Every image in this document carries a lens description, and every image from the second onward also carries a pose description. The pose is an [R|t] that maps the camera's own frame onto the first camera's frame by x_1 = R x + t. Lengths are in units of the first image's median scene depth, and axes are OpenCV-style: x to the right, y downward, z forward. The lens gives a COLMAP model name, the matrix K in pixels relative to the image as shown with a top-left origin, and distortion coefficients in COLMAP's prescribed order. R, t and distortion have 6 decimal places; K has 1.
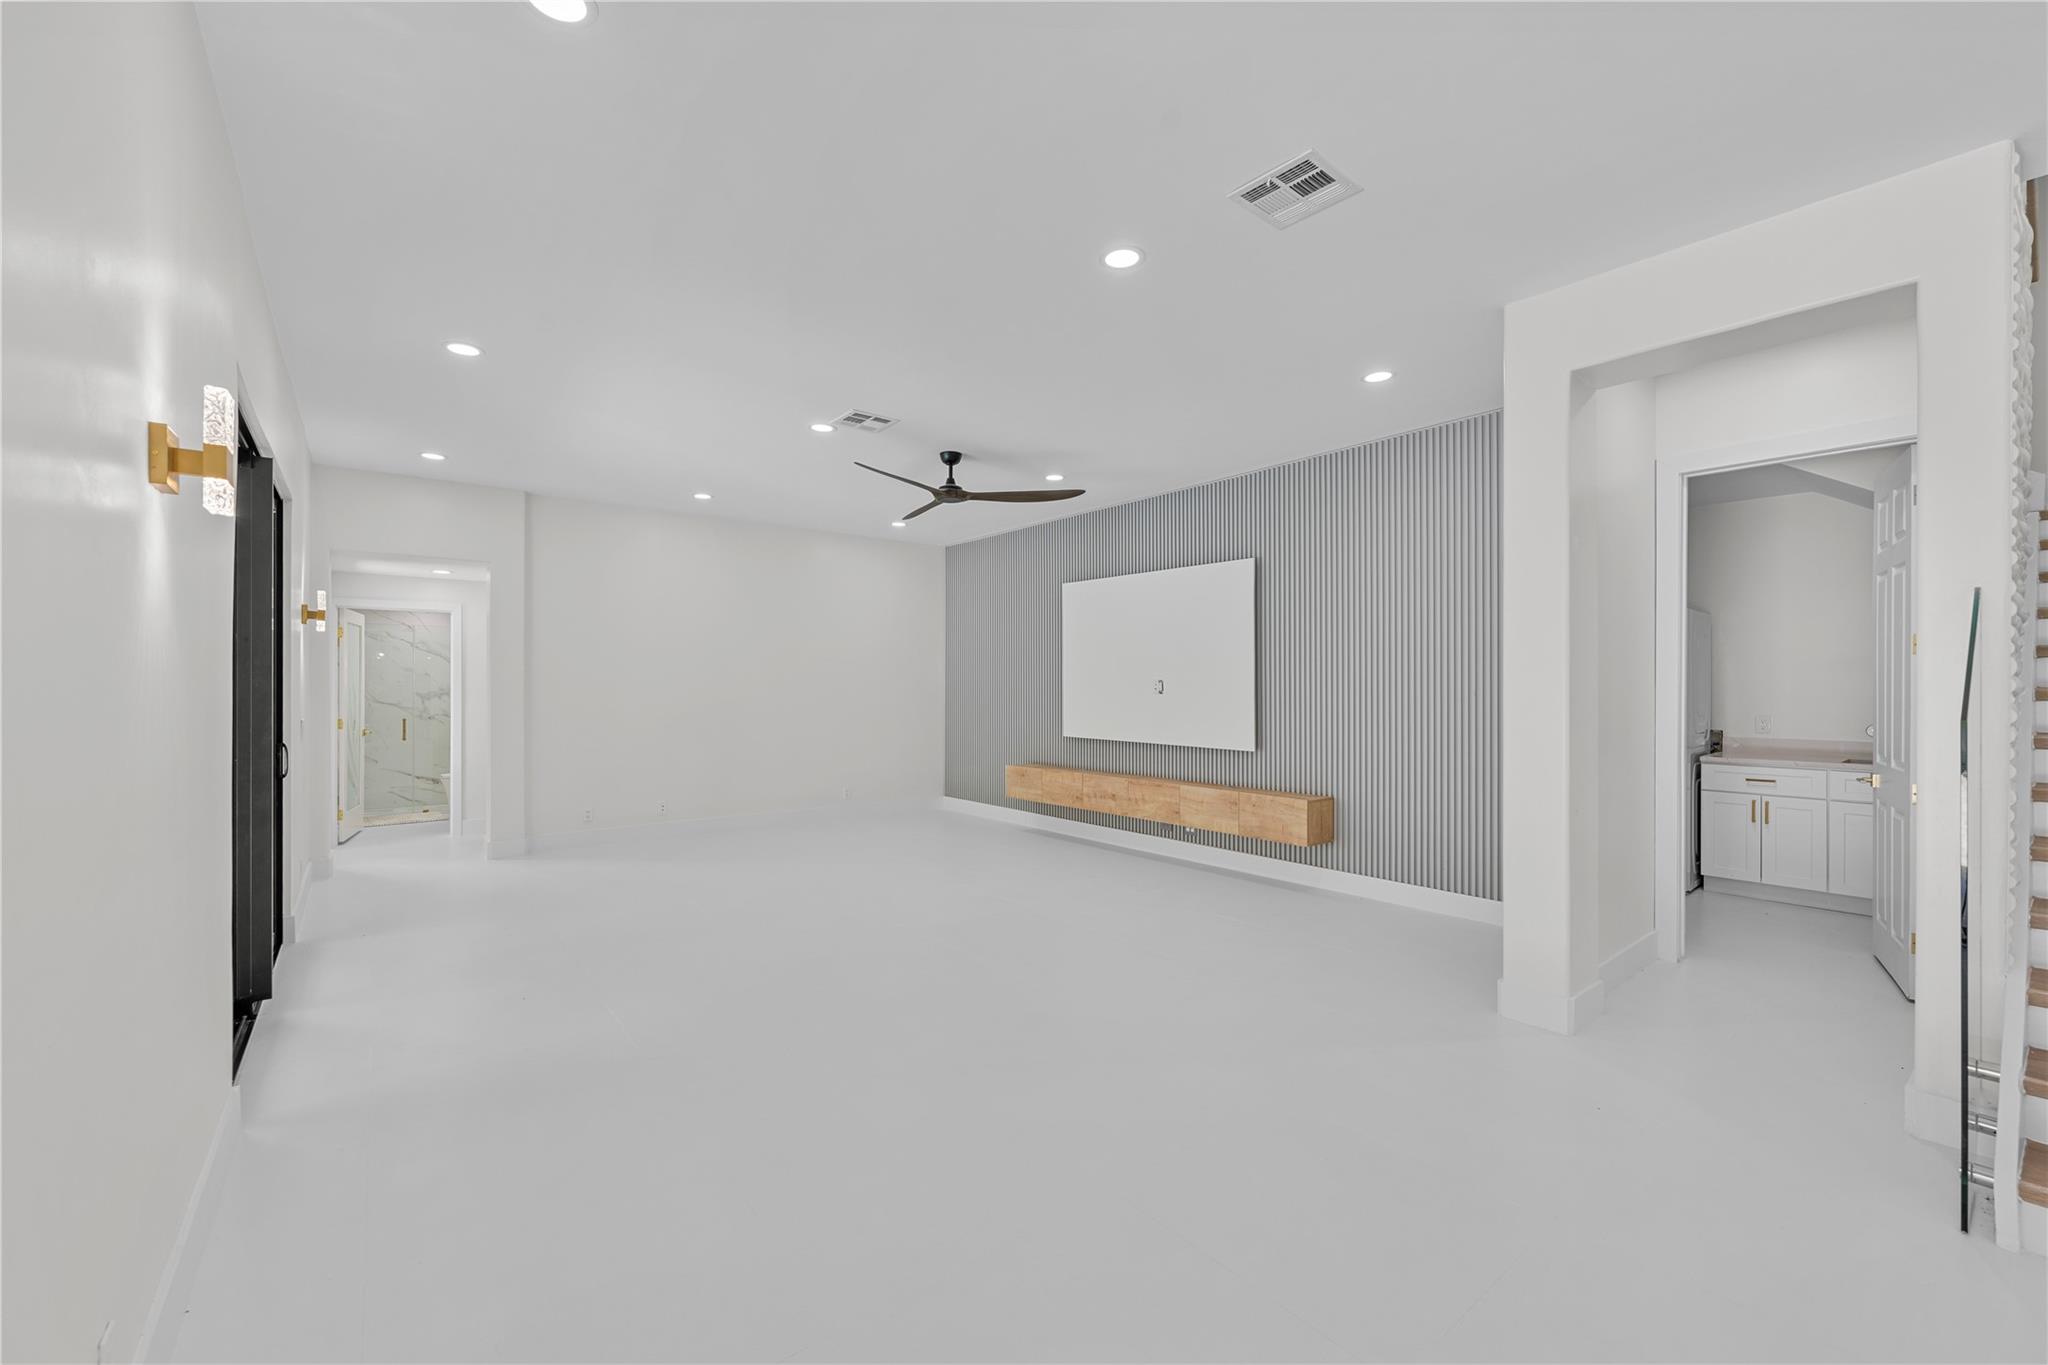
lens RADIAL K [[823.8, 0, 1024.6], [0, 823.8, 689.7], [0, 0, 1]] dist [0.001502, 0.000238]
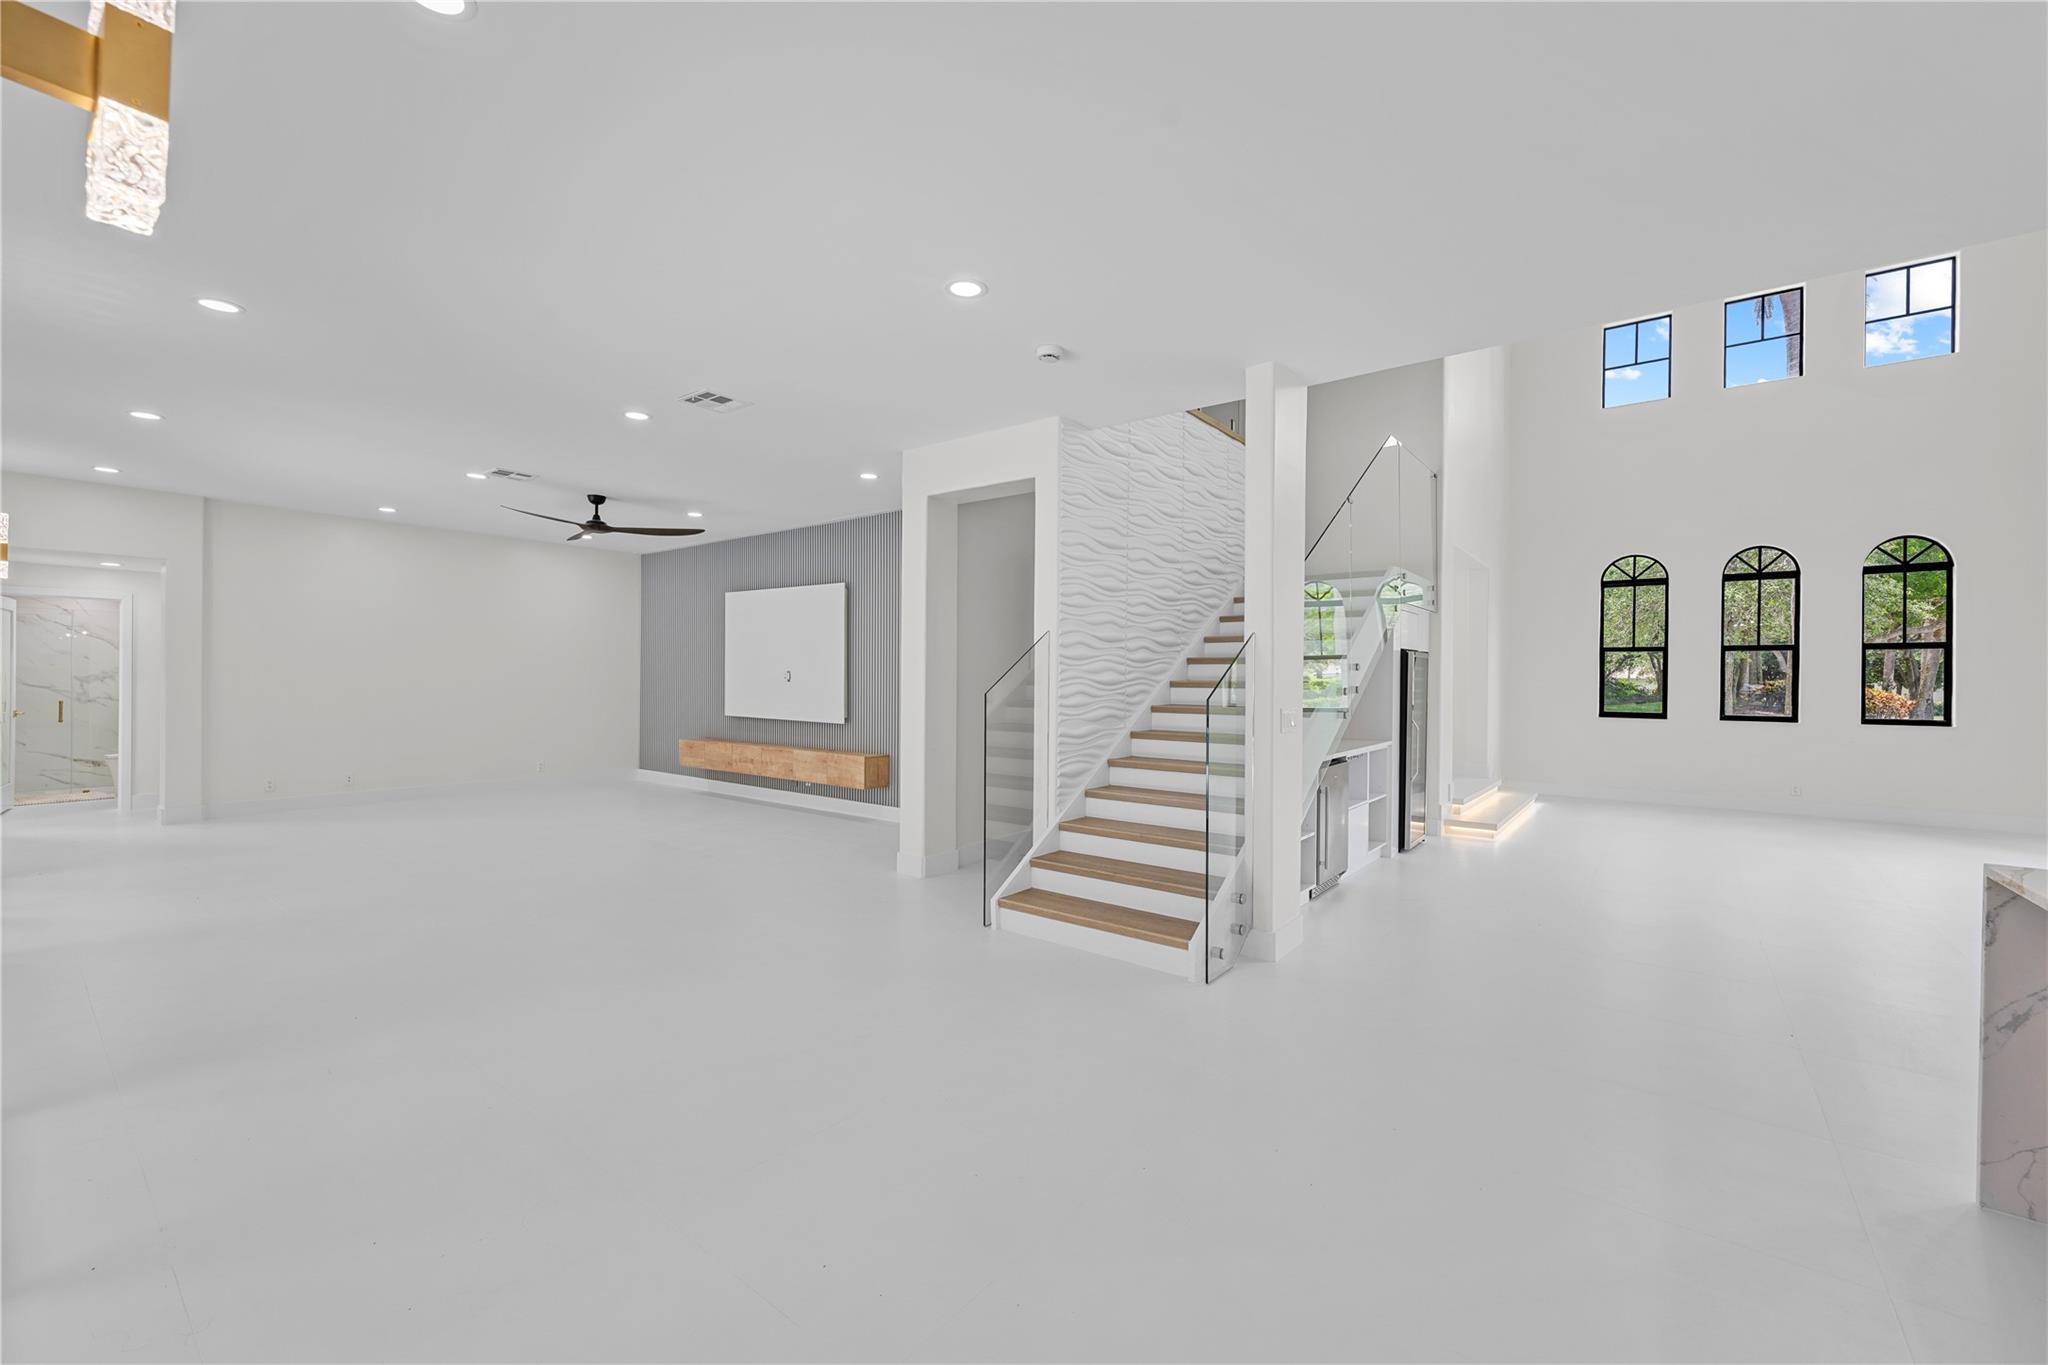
lens RADIAL K [[823.8, 0, 1025.5], [0, 823.8, 680.8], [0, 0, 1]] dist [0.001502, 0.000238]
pose [[0.972606, 0.007858, 0.232329, 0.223042], [-0.008061, 0.999968, -0.000080, 0.000731], [-0.232322, -0.001795, 0.972637, -0.354747]]
